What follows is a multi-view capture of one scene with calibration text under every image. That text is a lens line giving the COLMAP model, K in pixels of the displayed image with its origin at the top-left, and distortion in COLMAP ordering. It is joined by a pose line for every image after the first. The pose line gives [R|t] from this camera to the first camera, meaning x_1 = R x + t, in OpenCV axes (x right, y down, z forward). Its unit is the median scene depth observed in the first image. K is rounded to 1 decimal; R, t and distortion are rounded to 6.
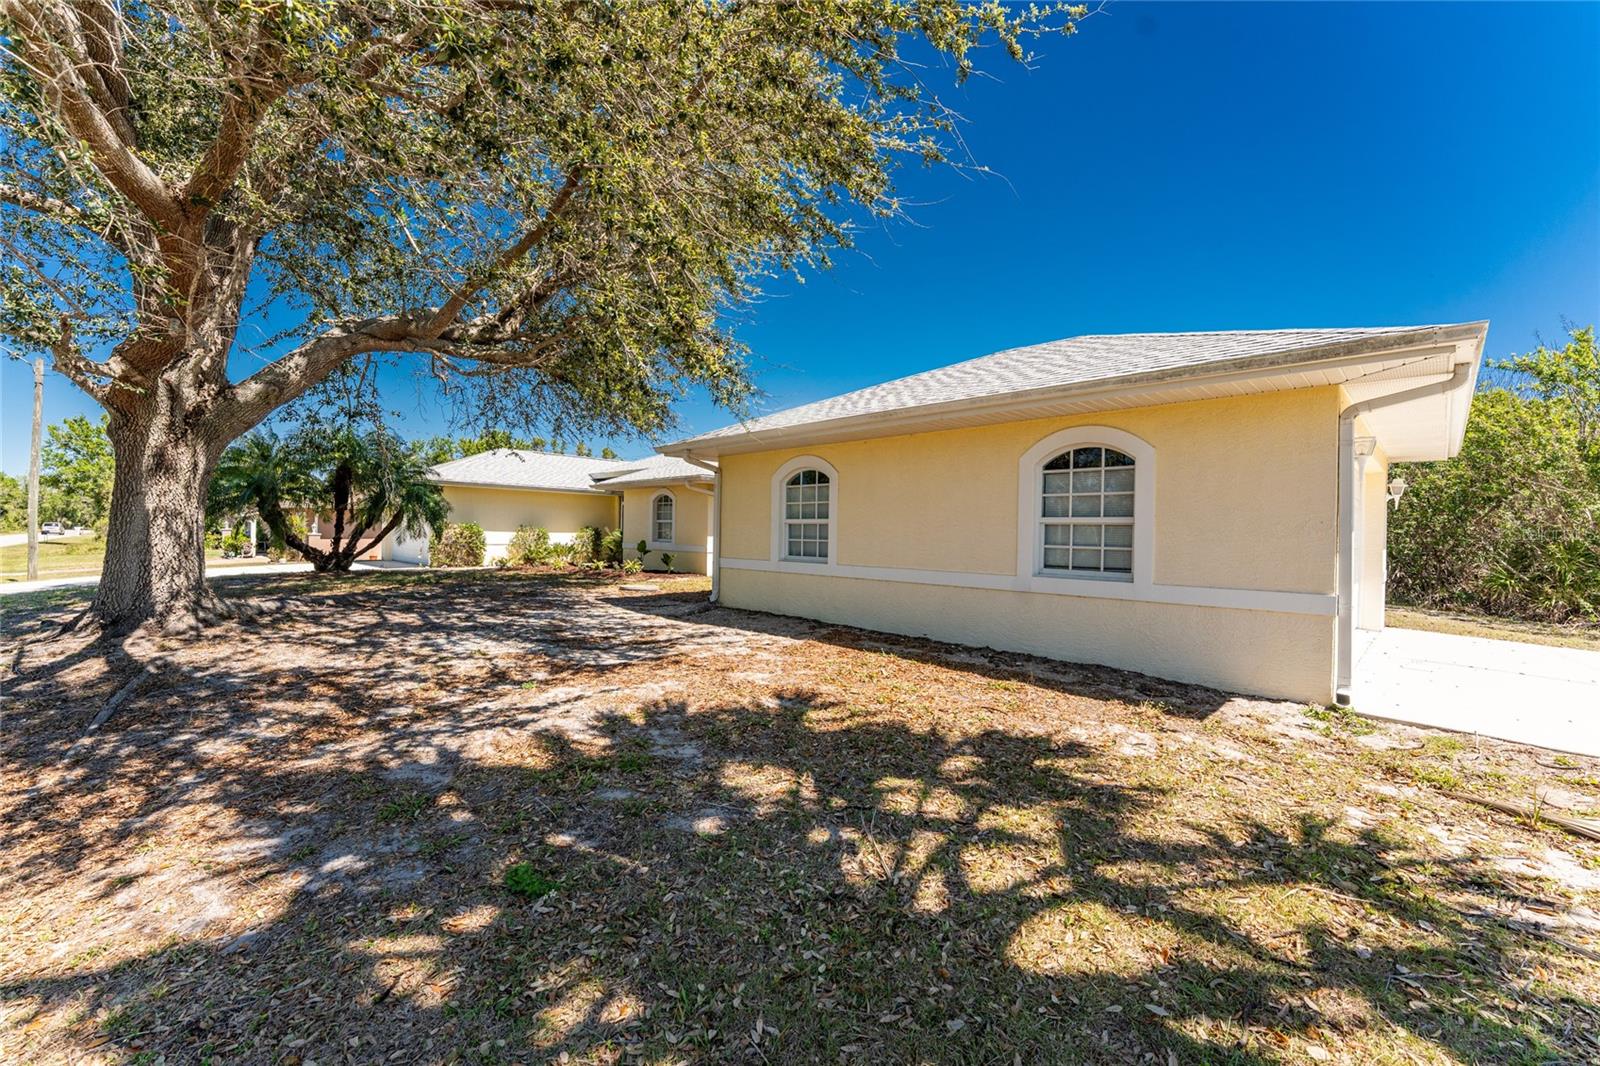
lens RADIAL K [[650.9, 0, 800.0], [0, 650.9, 533.0], [0, 0, 1]] dist [-0.000591, -0.000053]
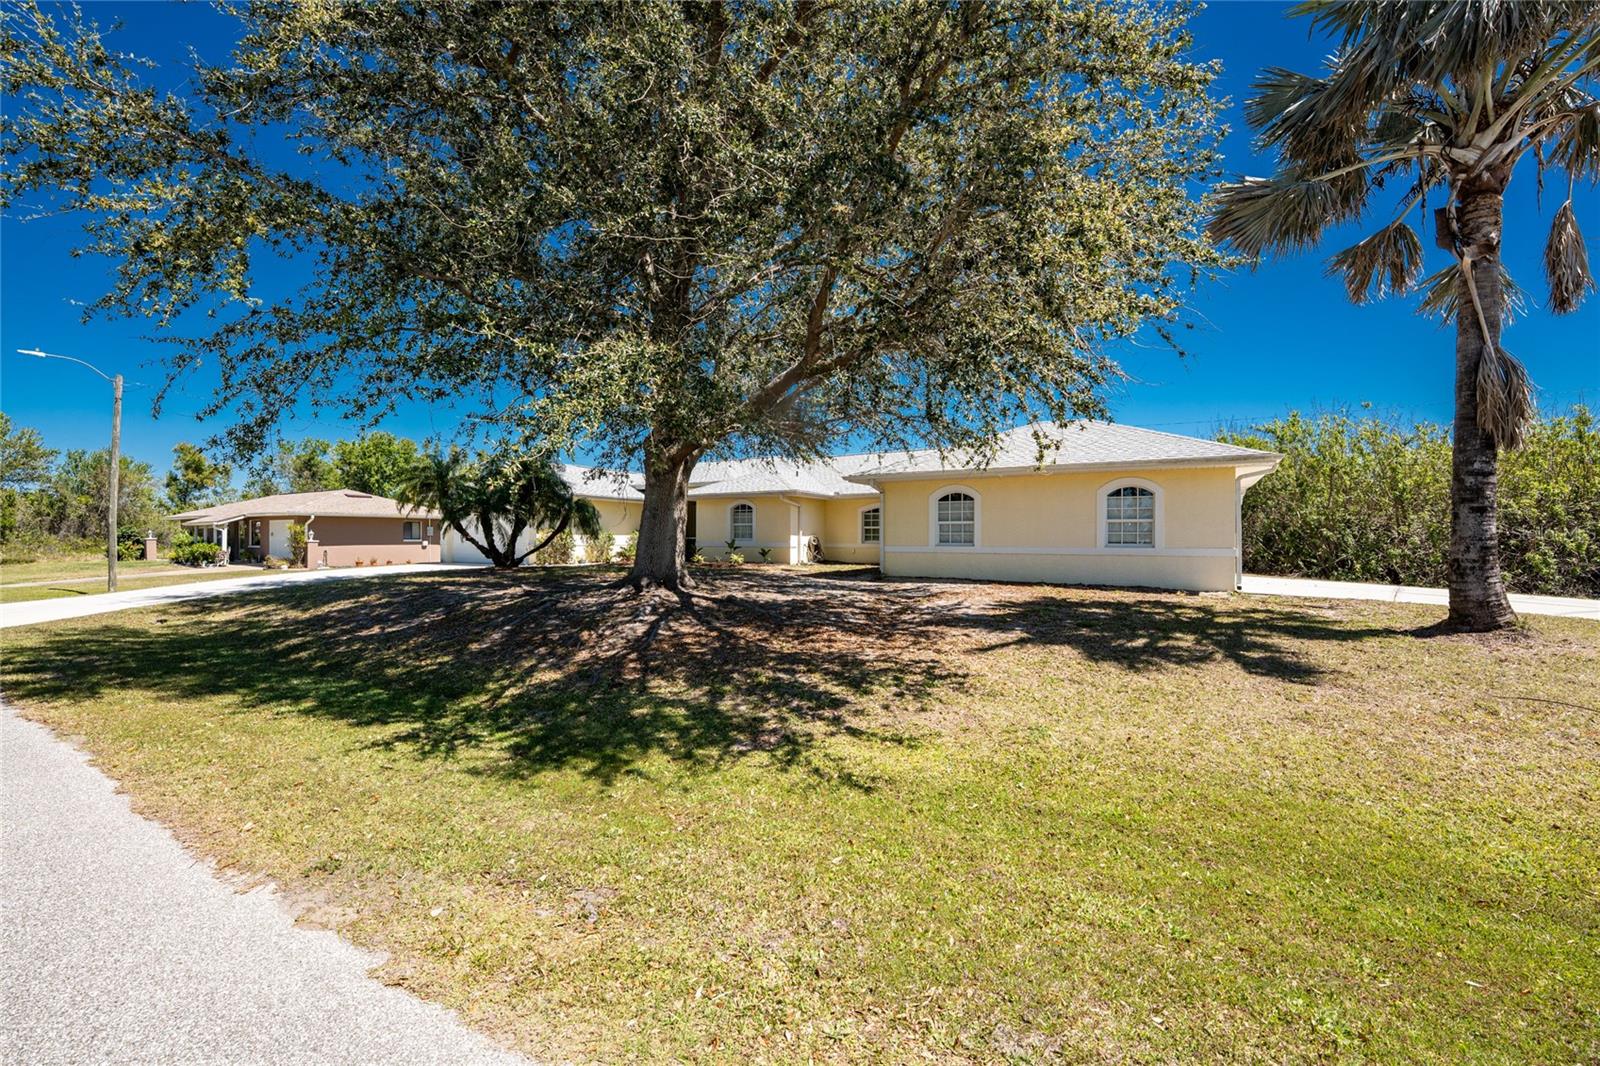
lens RADIAL K [[701.3, 0, 800.0], [0, 701.3, 533.0], [0, 0, 1]] dist [-0.000293, -0.000033]
pose [[0.962051, -0.012622, 0.272578, -0.928485], [0.014247, 0.999891, -0.003981, 0.011619], [-0.272498, 0.007714, 0.962126, -0.702458]]
